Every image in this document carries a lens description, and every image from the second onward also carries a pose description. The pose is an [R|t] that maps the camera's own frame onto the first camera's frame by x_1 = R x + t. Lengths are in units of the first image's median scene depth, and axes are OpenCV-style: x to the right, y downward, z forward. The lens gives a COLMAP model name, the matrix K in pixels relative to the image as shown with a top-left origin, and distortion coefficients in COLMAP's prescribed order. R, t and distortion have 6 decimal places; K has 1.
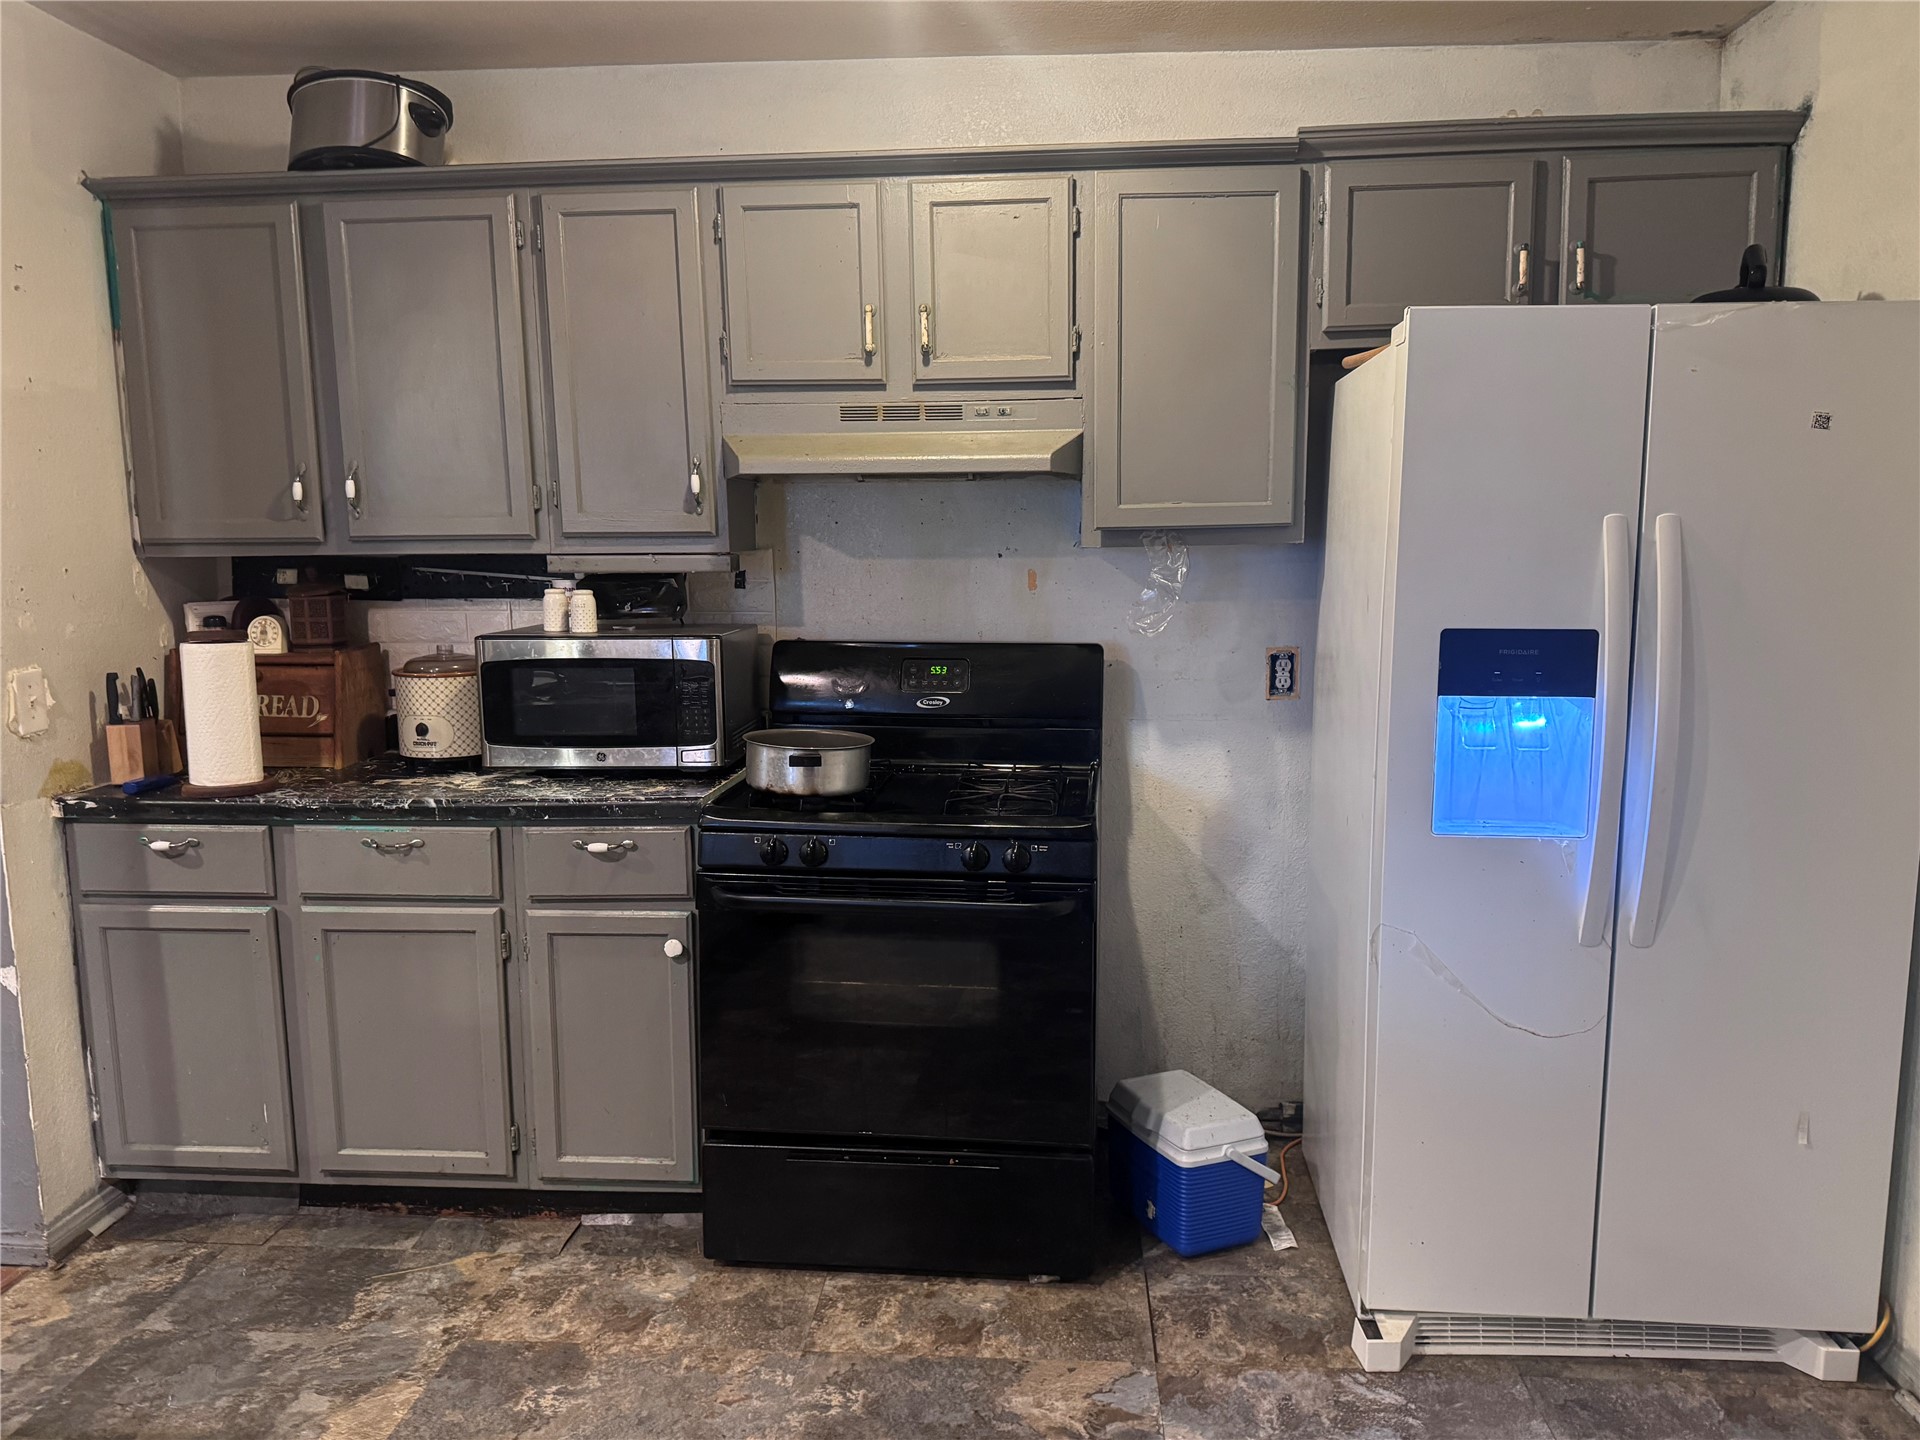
lens RADIAL K [[1420.9, 0, 960.0], [0, 1420.9, 720.0], [0, 0, 1]] dist [-0.002562, -0.000986]
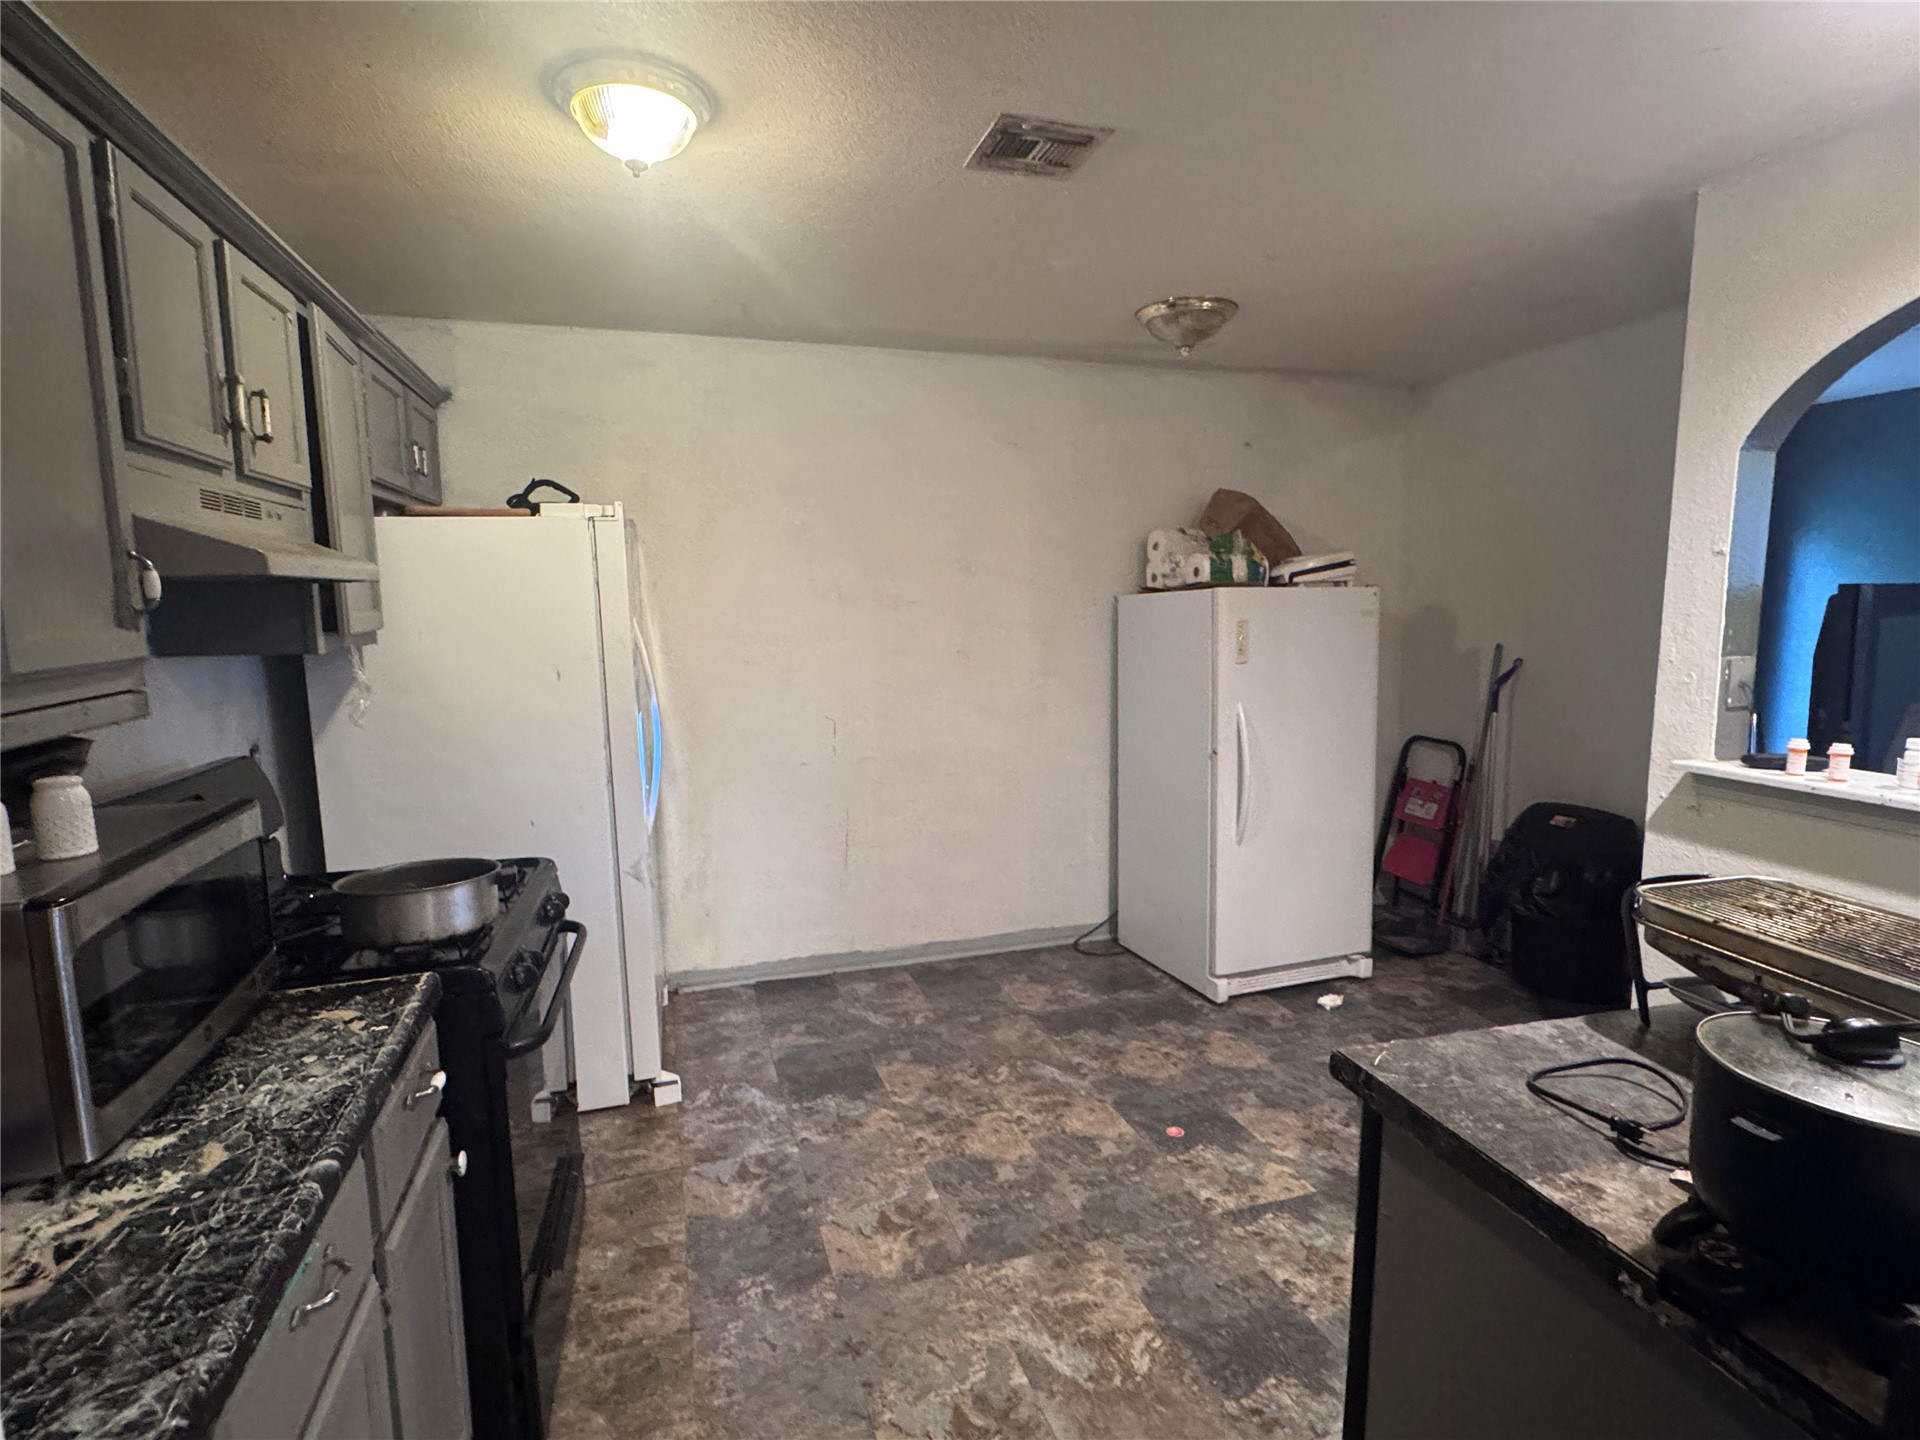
lens RADIAL K [[941.8, 0, 960.0], [0, 941.8, 720.0], [0, 0, 1]] dist [-0.027303, -0.000097]
pose [[-0.367735, -0.095506, 0.925013, -1.255074], [0.151366, 0.975299, 0.160873, -0.197514], [-0.917529, 0.199174, -0.344195, 1.425771]]
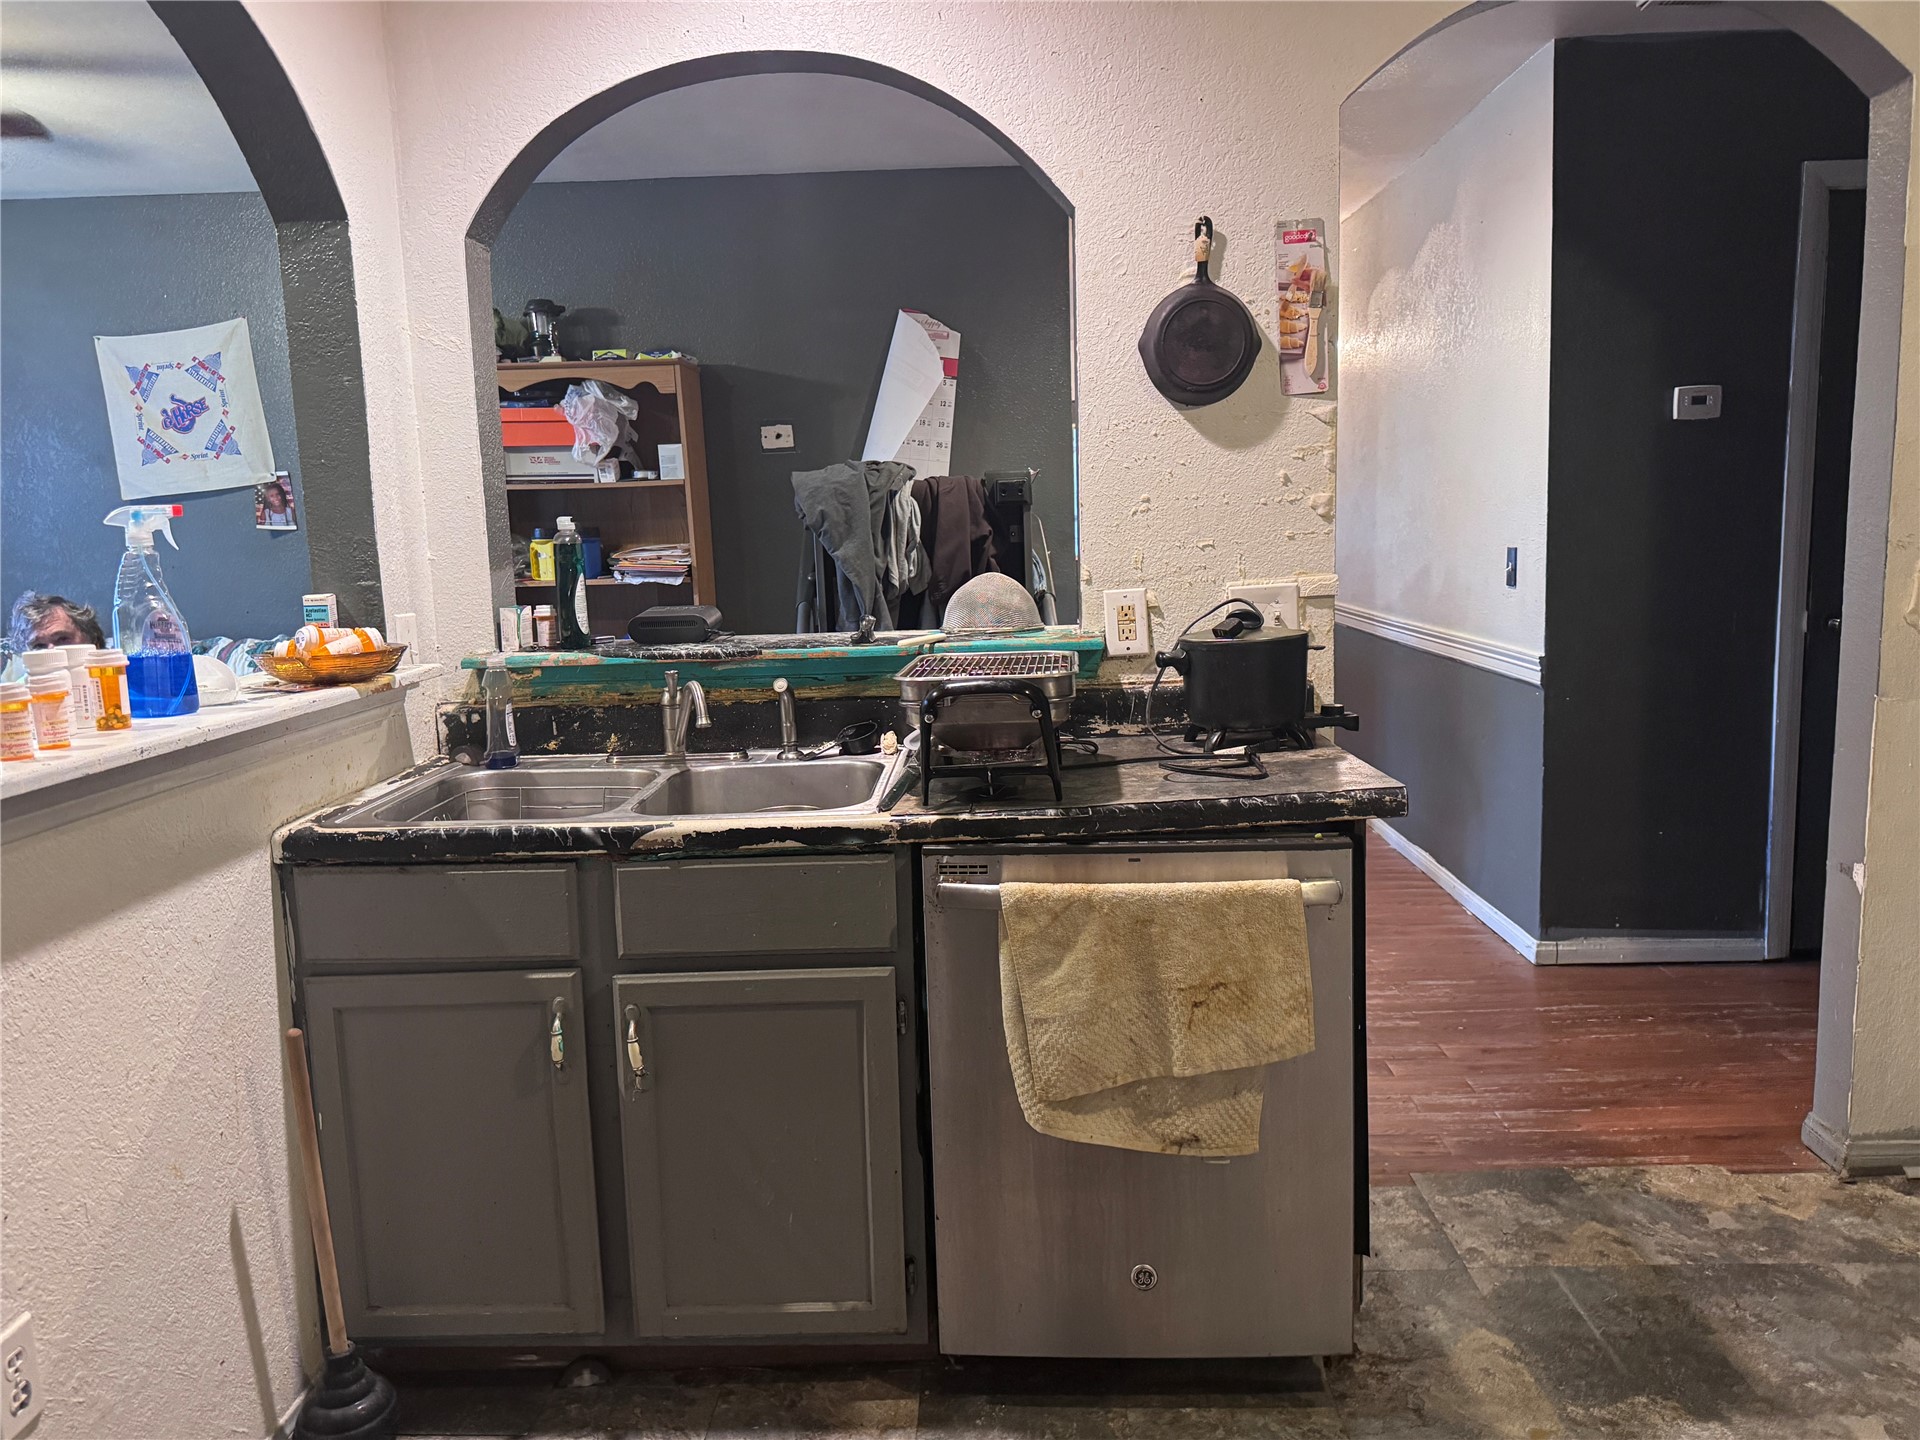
lens RADIAL K [[1420.9, 0, 960.0], [0, 1420.9, 720.0], [0, 0, 1]] dist [-0.002562, -0.000986]
pose [[0.054798, 0.163997, -0.984938, 0.231917], [-0.115246, 0.980866, 0.156907, -0.004260], [0.991824, 0.104912, 0.072650, 0.296520]]
